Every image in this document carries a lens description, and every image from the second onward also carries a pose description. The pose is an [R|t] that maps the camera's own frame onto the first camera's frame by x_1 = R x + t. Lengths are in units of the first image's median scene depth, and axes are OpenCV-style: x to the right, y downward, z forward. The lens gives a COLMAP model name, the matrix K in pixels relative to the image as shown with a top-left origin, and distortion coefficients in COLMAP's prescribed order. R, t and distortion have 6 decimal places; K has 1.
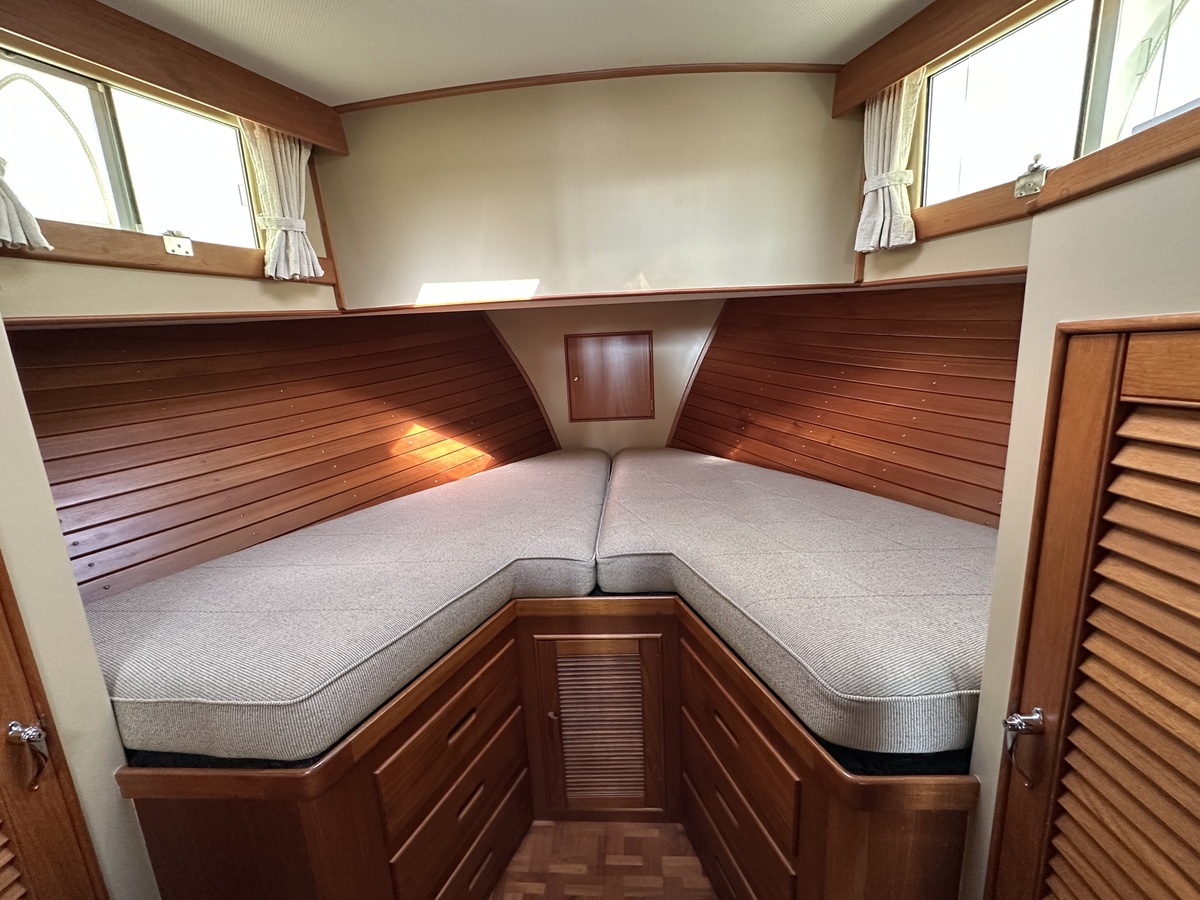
lens RADIAL K [[478.4, 0, 609.7], [0, 478.4, 451.9], [0, 0, 1]] dist [-0.006040, 0.001217]
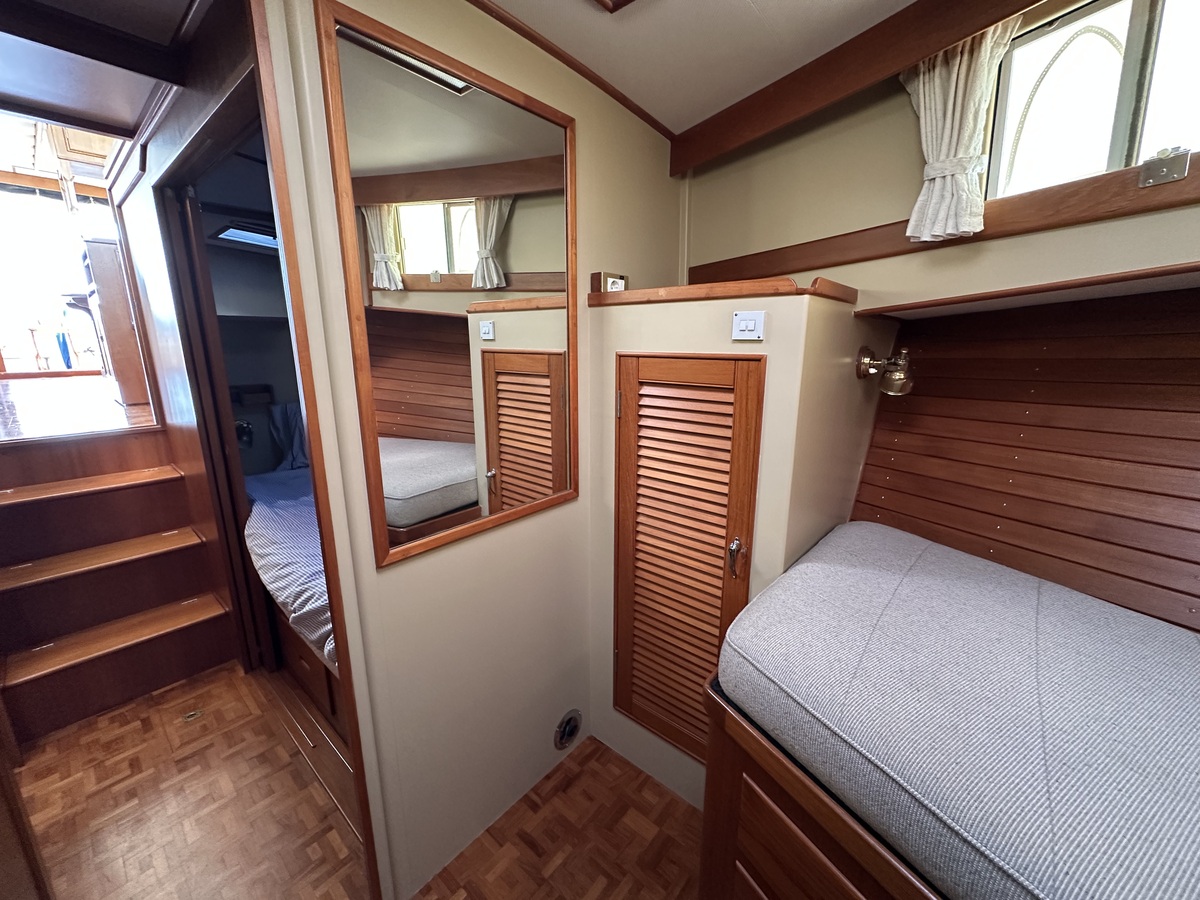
lens RADIAL K [[478.4, 0, 600.5], [0, 478.4, 450.5], [0, 0, 1]] dist [-0.006040, 0.001217]
pose [[-0.618053, 0.224695, -0.753341, 0.166207], [-0.124273, 0.918308, 0.375855, -0.160102], [0.776252, 0.325918, -0.539639, 0.647630]]
